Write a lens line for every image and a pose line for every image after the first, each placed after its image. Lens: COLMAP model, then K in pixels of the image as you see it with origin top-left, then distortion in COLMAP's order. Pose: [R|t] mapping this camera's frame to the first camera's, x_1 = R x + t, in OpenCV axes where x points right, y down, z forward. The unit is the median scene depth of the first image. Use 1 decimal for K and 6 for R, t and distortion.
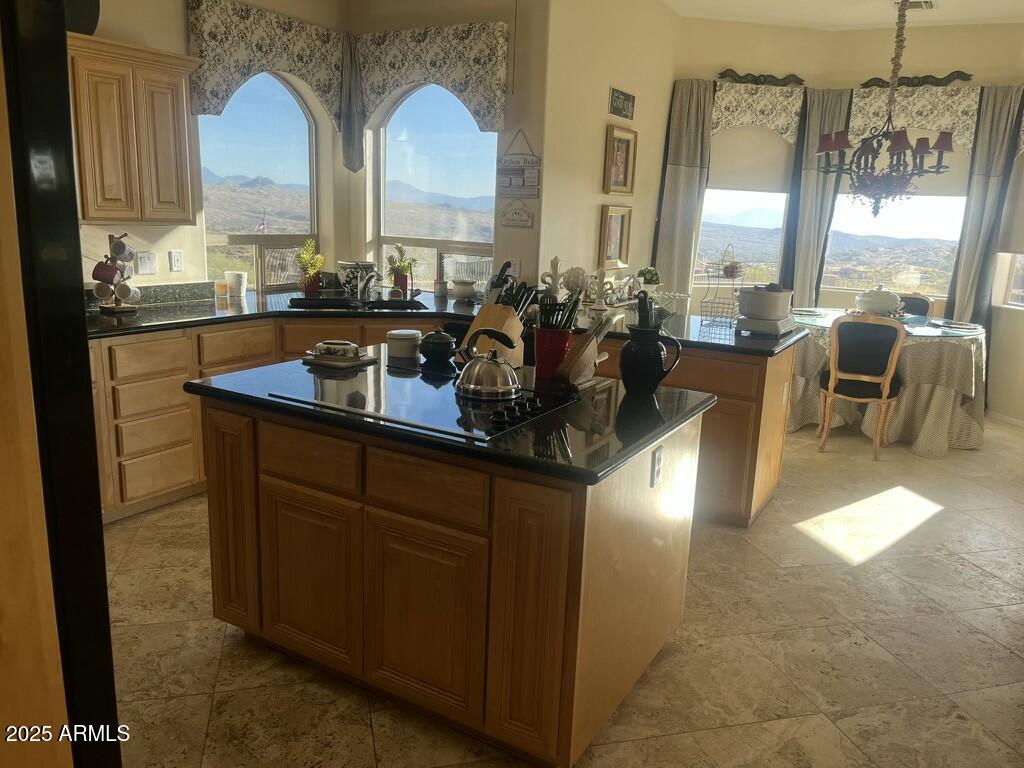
lens RADIAL K [[778.5, 0, 503.1], [0, 778.5, 388.9], [0, 0, 1]] dist [0.059071, -0.083607]
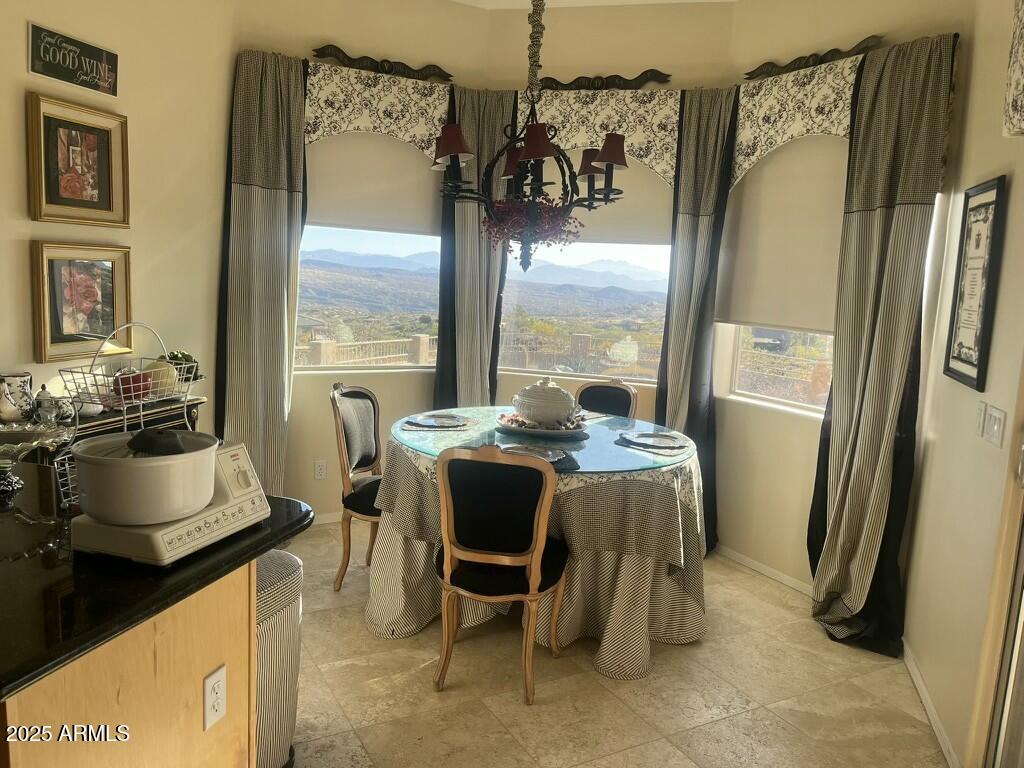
lens RADIAL K [[778.5, 0, 505.5], [0, 778.5, 380.3], [0, 0, 1]] dist [0.059071, -0.083607]
pose [[0.968168, -0.024494, 0.249100, 0.313082], [0.043818, 0.996418, -0.072331, -0.092380], [-0.246436, 0.080944, 0.965773, 0.432138]]
